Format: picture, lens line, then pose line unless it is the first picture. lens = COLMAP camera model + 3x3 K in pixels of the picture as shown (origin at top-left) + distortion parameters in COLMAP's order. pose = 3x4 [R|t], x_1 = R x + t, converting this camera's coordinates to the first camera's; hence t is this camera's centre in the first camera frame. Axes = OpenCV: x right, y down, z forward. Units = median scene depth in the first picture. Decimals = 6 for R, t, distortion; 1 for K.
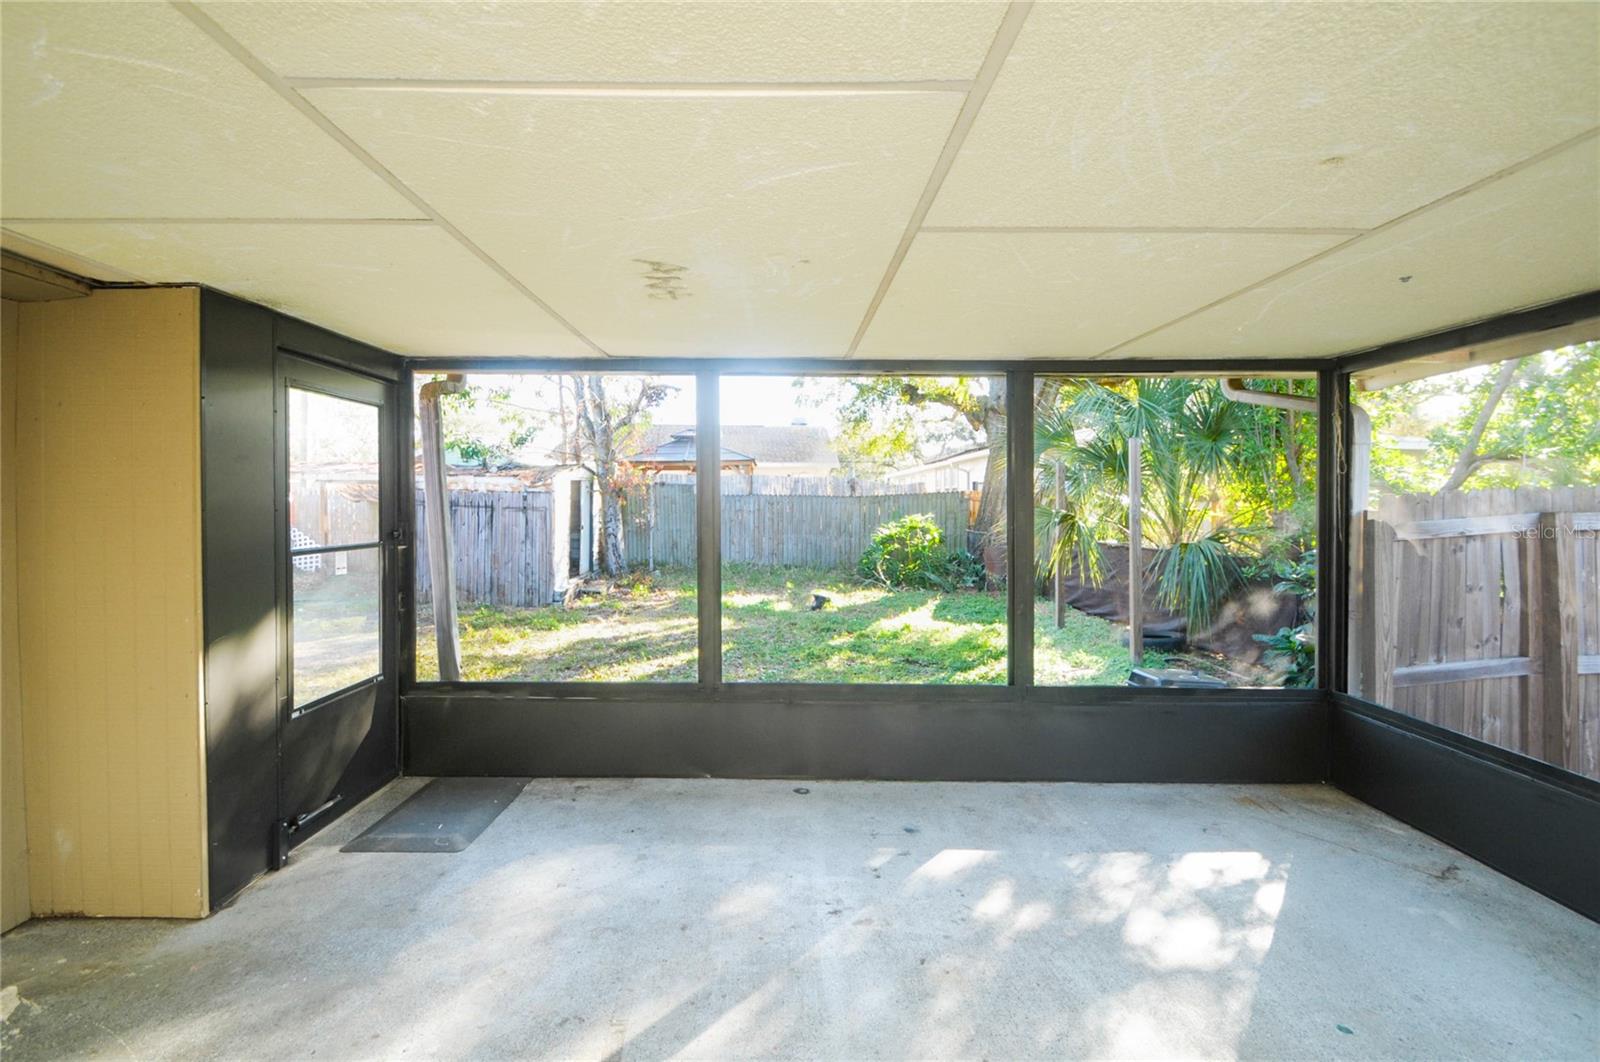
lens RADIAL K [[735.1, 0, 776.8], [0, 735.1, 507.3], [0, 0, 1]] dist [-0.002579, -0.001101]
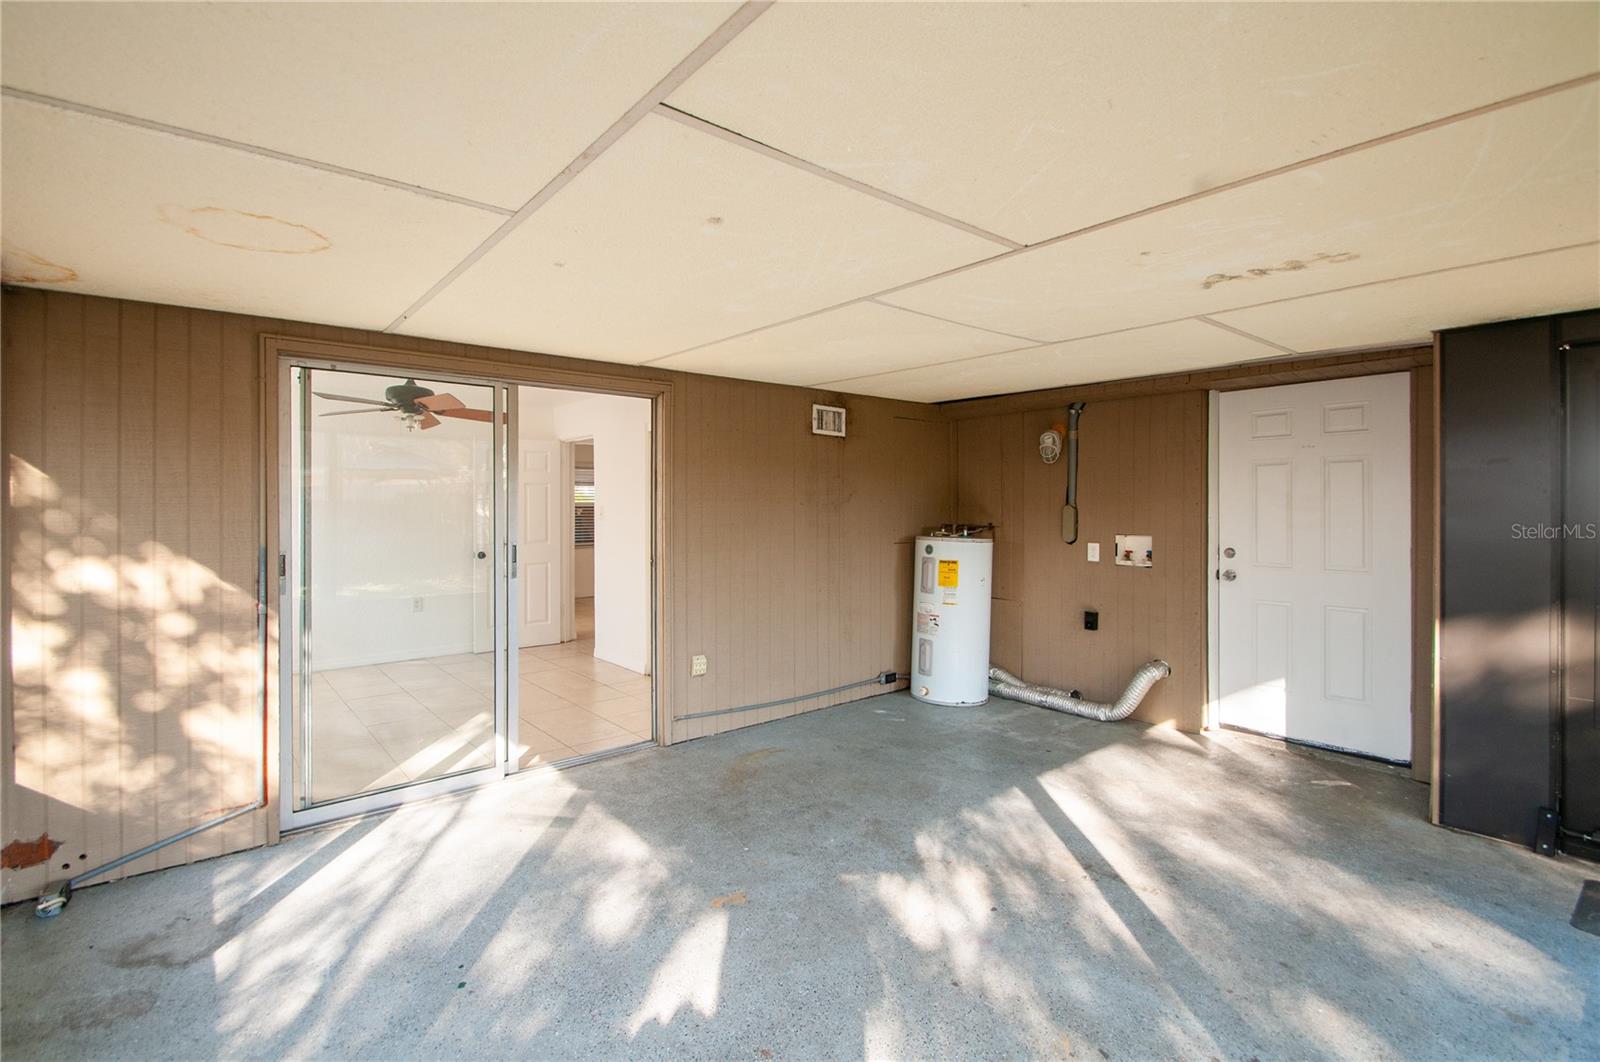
lens RADIAL K [[735.1, 0, 776.8], [0, 735.1, 507.3], [0, 0, 1]] dist [-0.002579, -0.001101]
pose [[-0.787817, 0.001731, -0.615907, 0.642858], [-0.006125, 0.999925, 0.010645, 0.000035], [0.615879, 0.012158, -0.787747, 0.914031]]
